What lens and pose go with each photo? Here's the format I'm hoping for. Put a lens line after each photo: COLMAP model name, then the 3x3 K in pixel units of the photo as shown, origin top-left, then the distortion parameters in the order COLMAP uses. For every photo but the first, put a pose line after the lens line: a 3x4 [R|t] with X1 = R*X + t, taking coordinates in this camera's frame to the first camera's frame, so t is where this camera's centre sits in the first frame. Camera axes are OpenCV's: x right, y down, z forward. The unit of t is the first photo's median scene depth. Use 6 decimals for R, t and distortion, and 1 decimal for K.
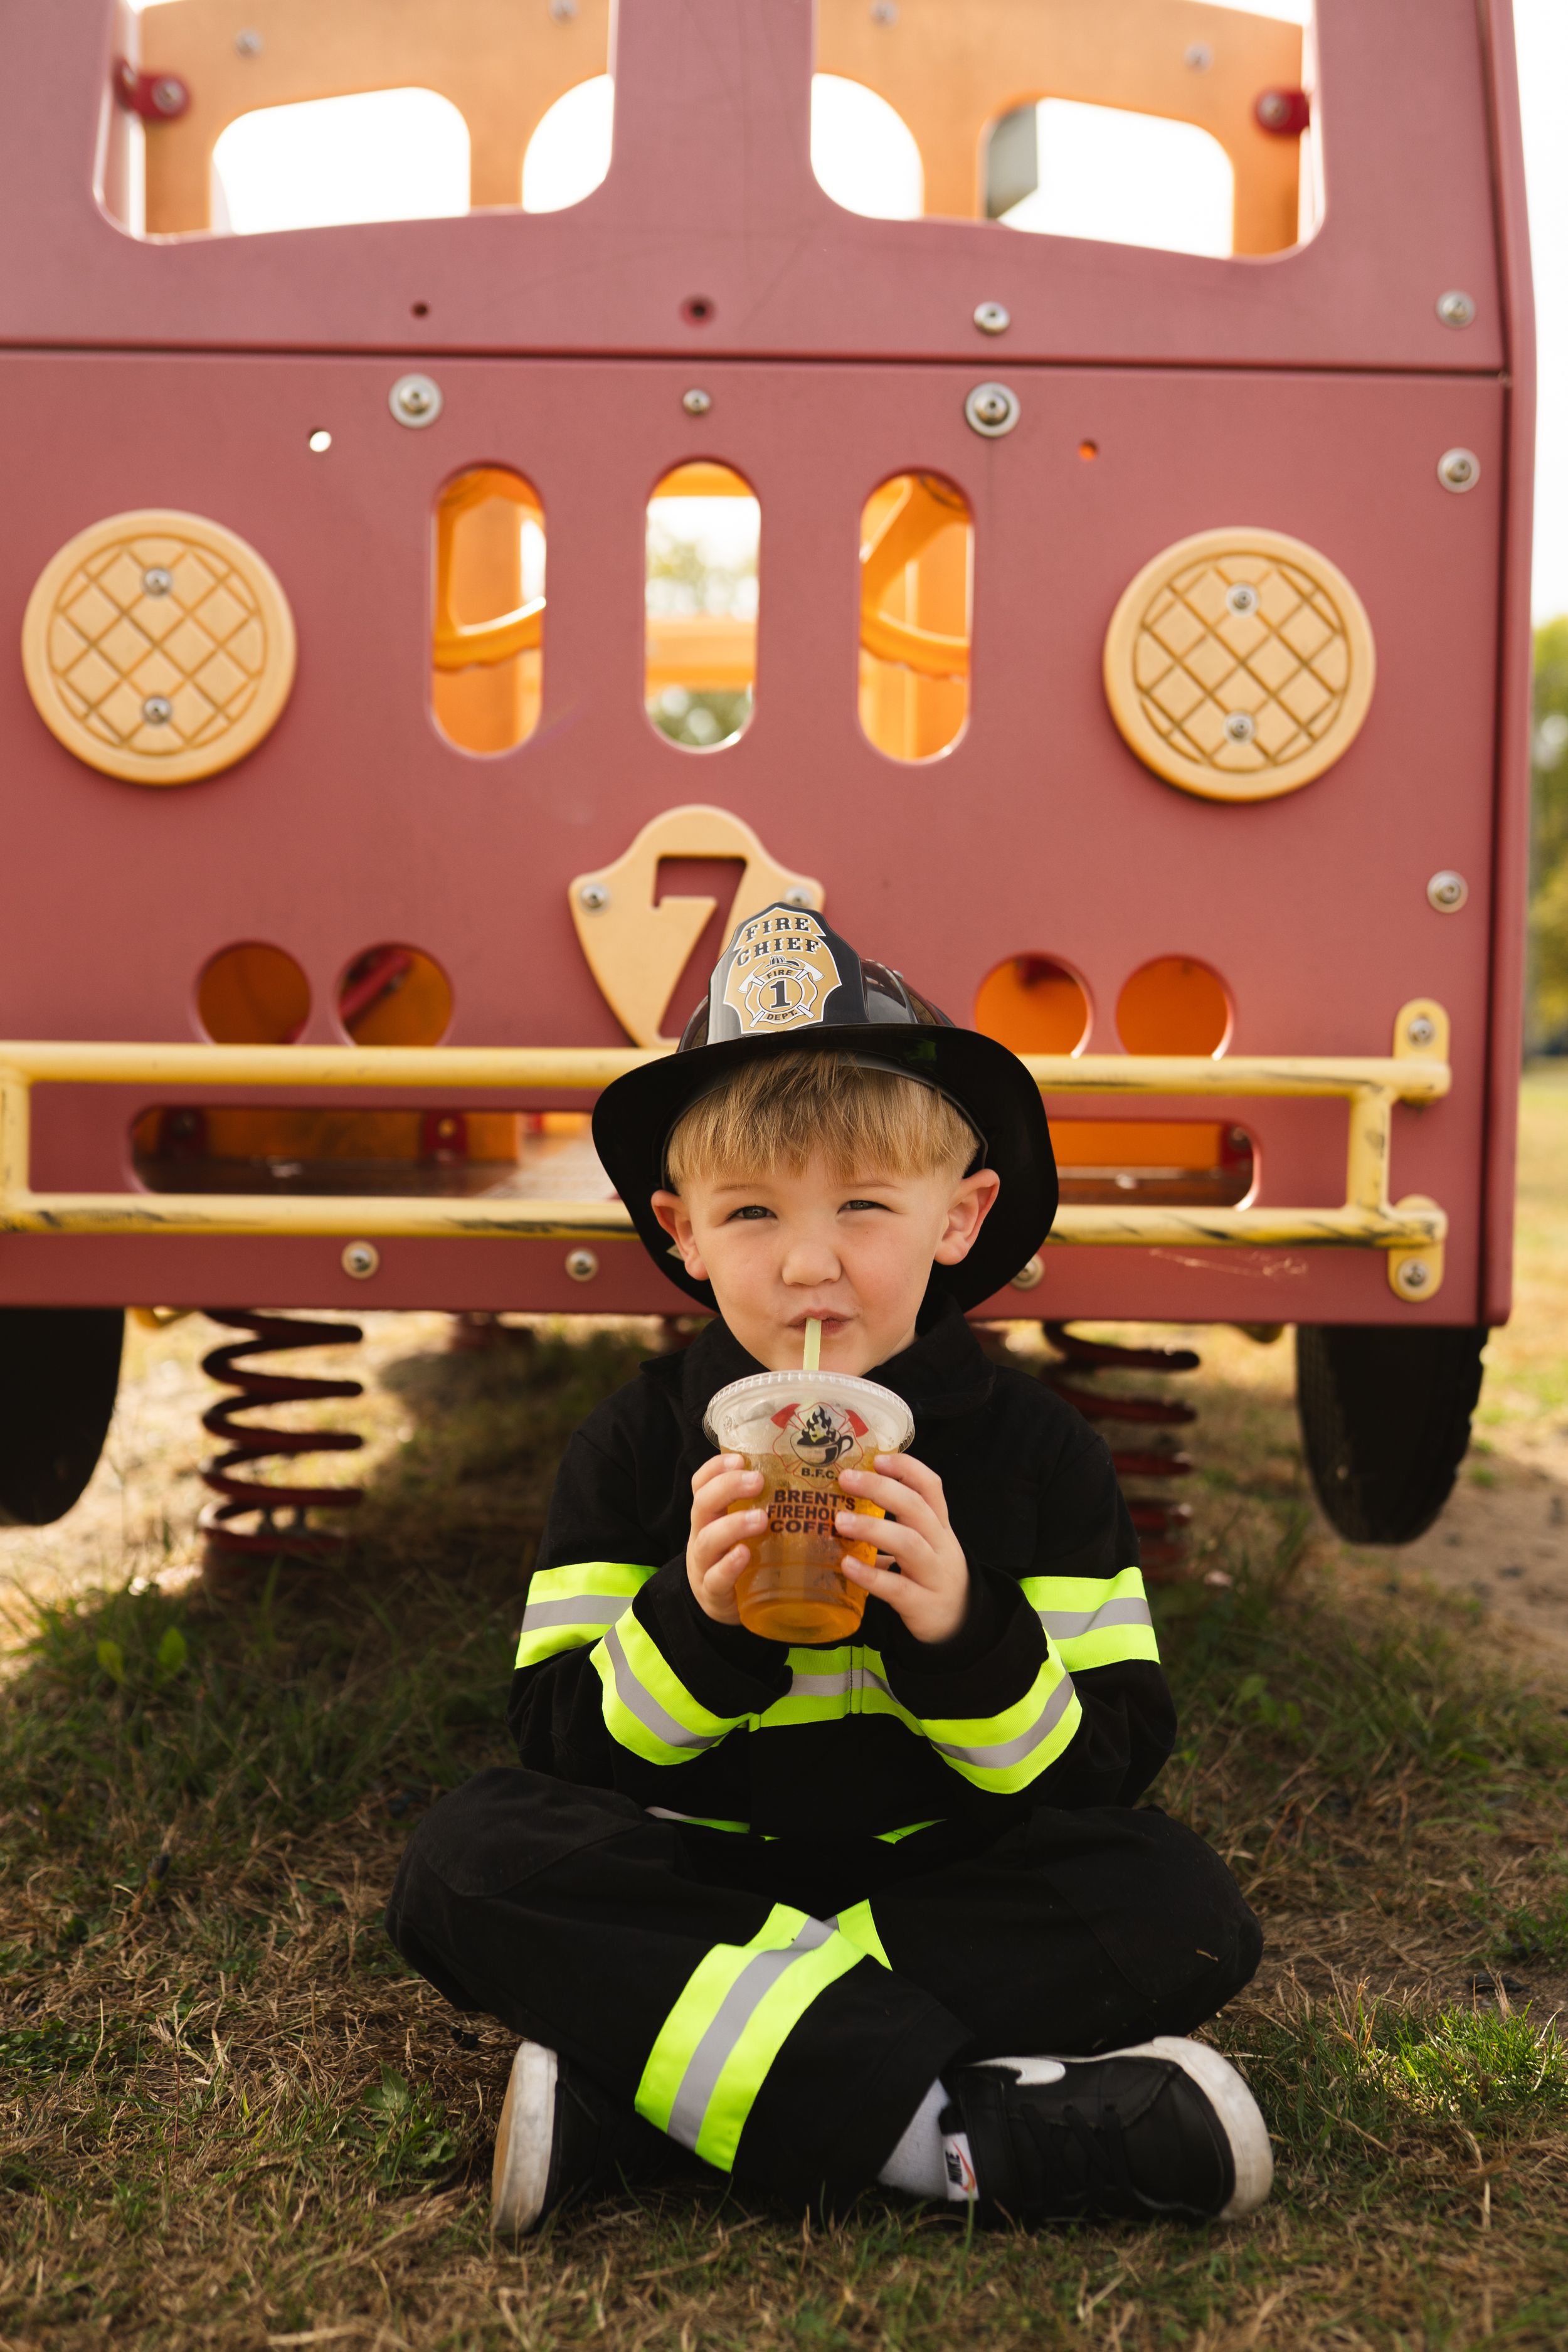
lens RADIAL K [[2299.7, 0, 784.0], [0, 2299.7, 1176.0], [0, 0, 1]] dist [-0.039687, 0.010202]
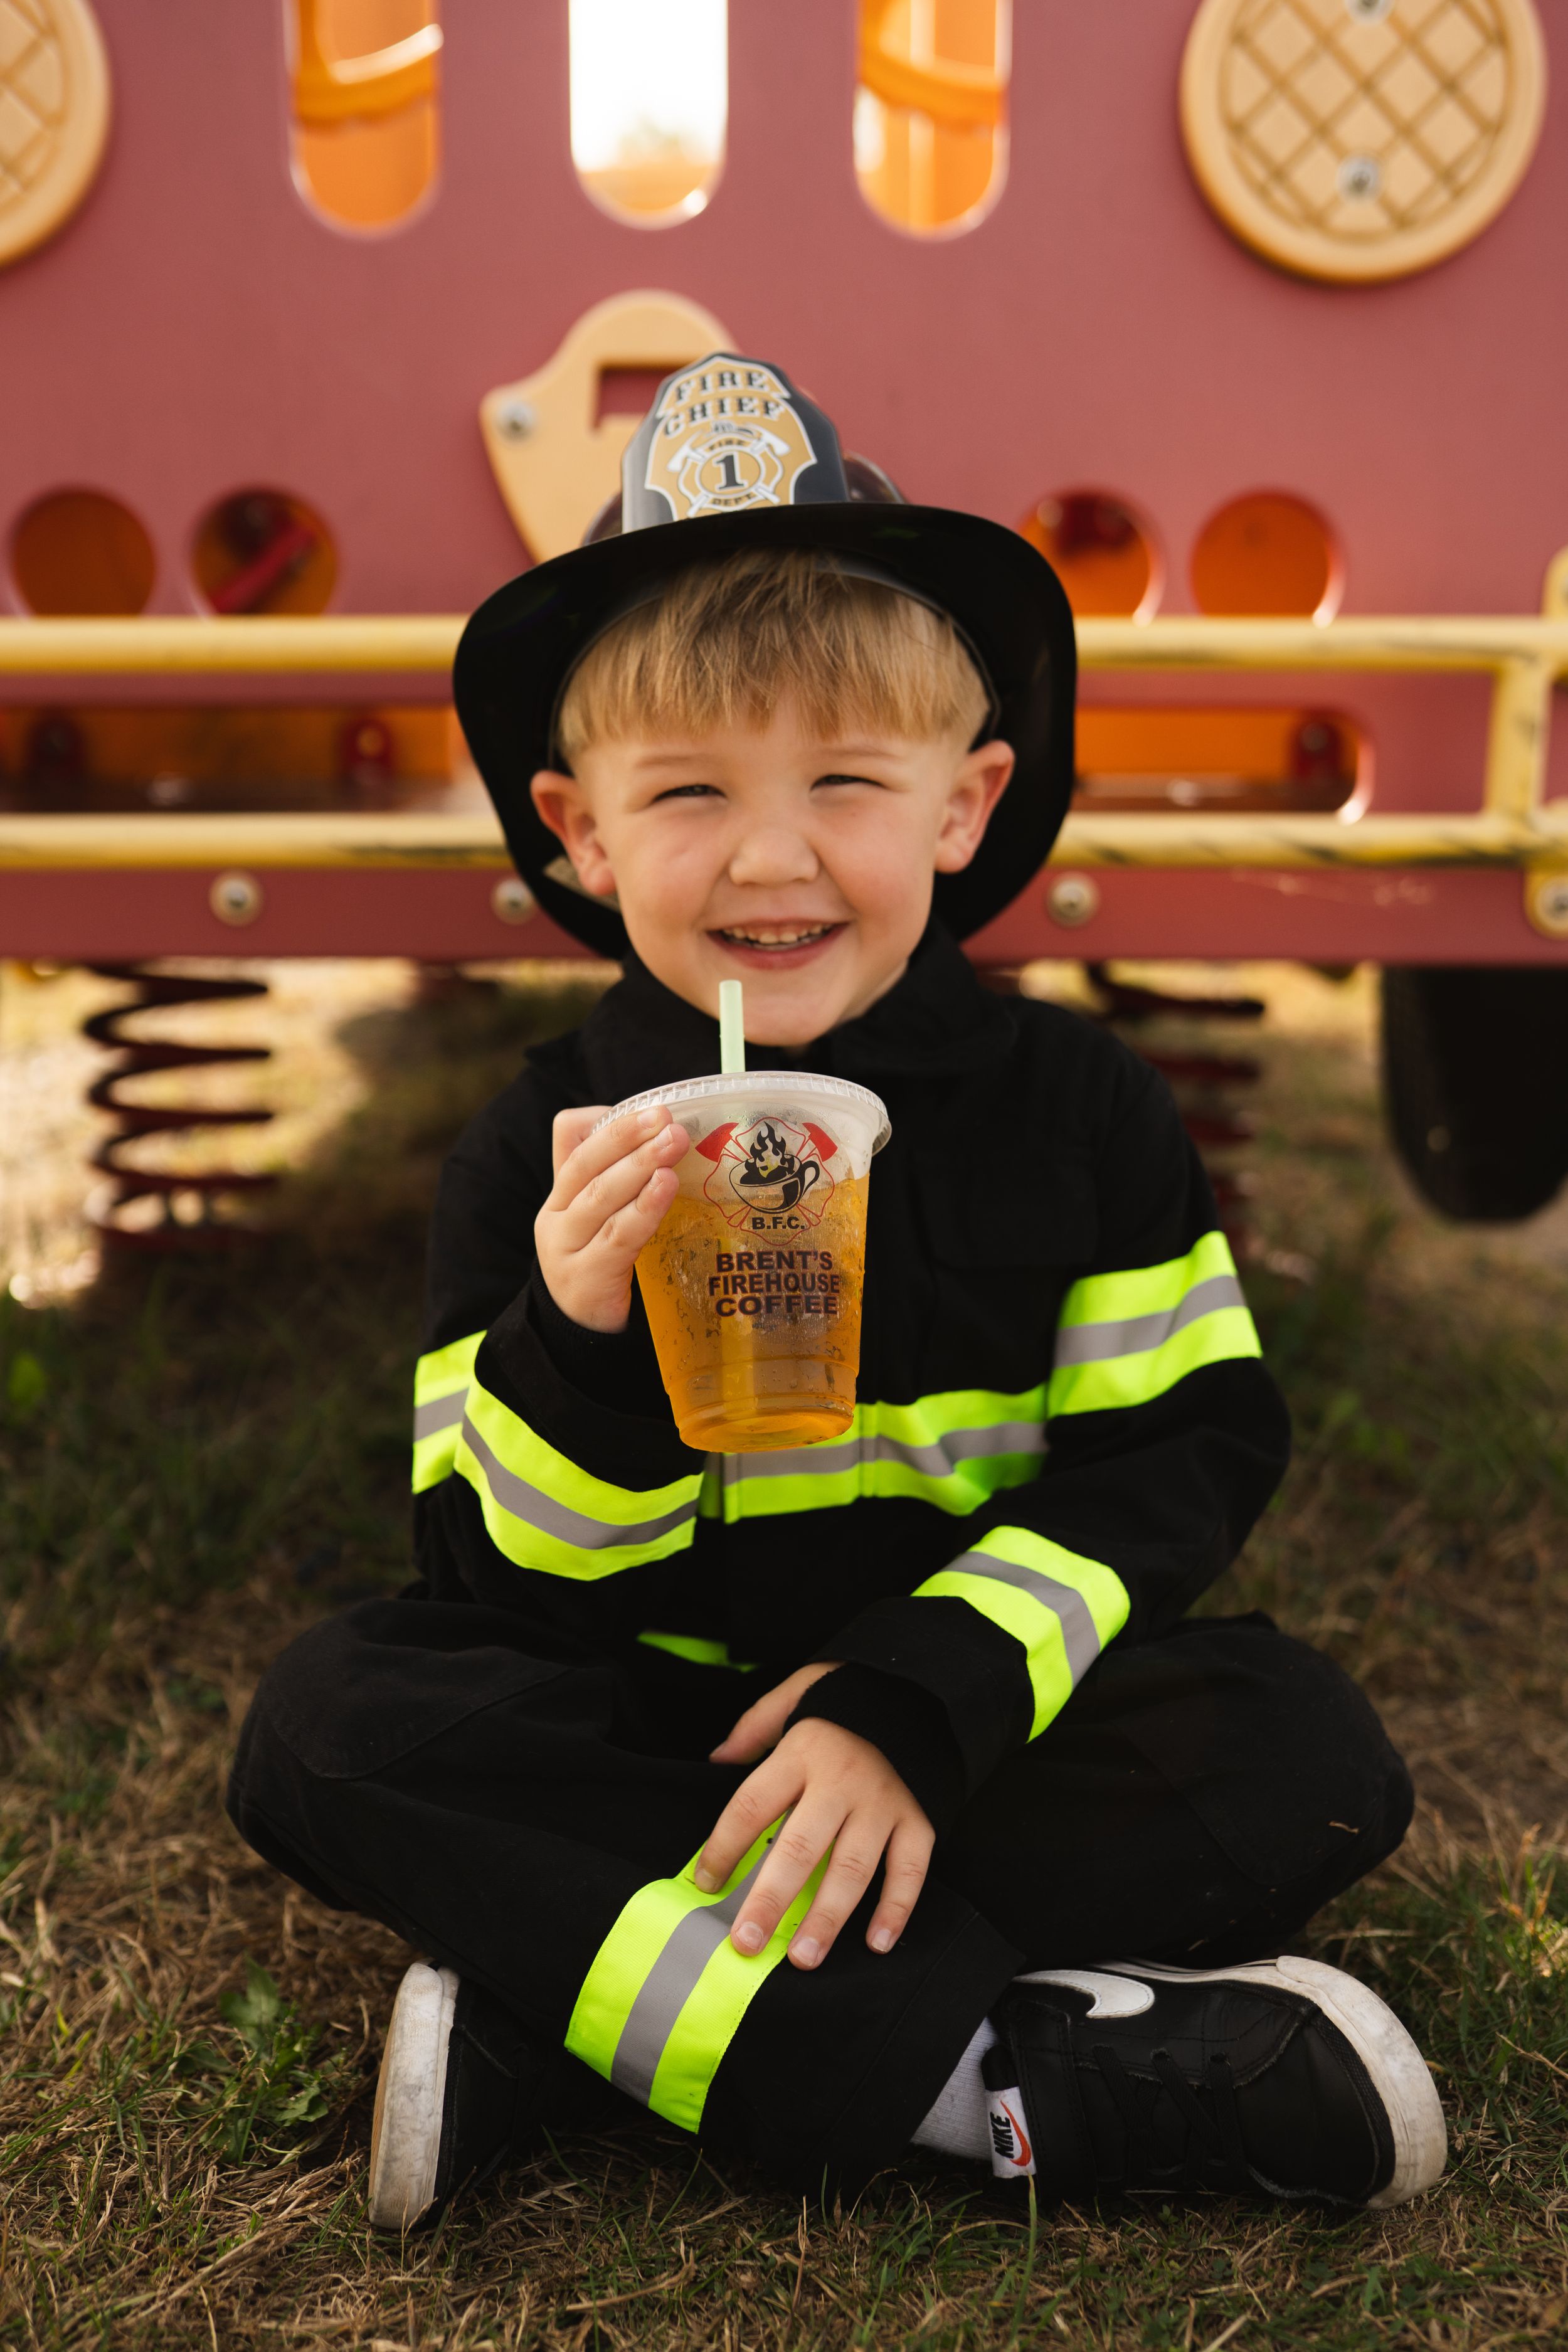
lens RADIAL K [[2299.7, 0, 784.0], [0, 2299.7, 1176.0], [0, 0, 1]] dist [-0.039687, 0.010202]
pose [[0.999921, -0.012409, -0.002030, 0.007061], [0.012574, 0.987758, 0.155487, 0.012656], [0.000076, -0.155500, 0.987836, 0.246073]]
